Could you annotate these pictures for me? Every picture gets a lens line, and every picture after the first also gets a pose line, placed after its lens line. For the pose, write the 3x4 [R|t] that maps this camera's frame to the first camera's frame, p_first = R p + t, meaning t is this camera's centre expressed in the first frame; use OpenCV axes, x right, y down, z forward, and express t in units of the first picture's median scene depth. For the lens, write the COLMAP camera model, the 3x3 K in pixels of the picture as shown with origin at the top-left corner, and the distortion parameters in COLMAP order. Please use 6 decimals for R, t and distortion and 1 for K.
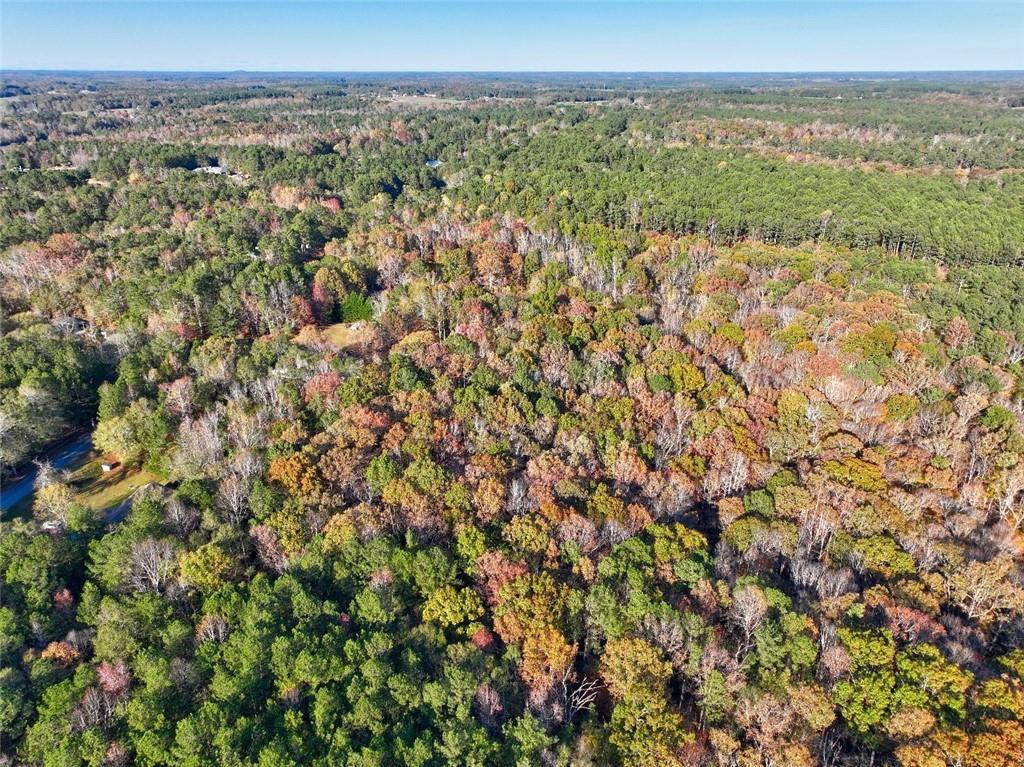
lens RADIAL K [[724.3, 0, 508.9], [0, 724.3, 384.8], [0, 0, 1]] dist [0.001012, 0.015215]
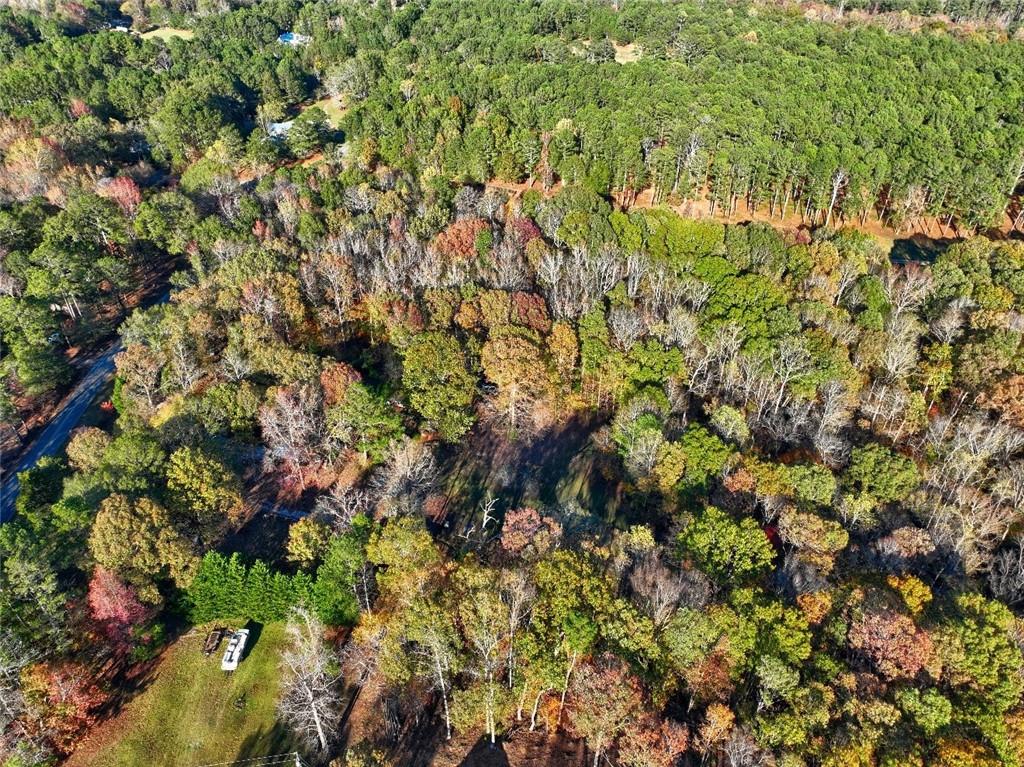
lens RADIAL K [[724.3, 0, 508.9], [0, 724.3, 384.8], [0, 0, 1]] dist [0.001012, 0.015215]
pose [[0.980491, -0.112104, 0.161464, -0.064194], [0.077030, 0.974860, 0.209082, -0.155469], [-0.180843, -0.192566, 0.964476, 0.350818]]
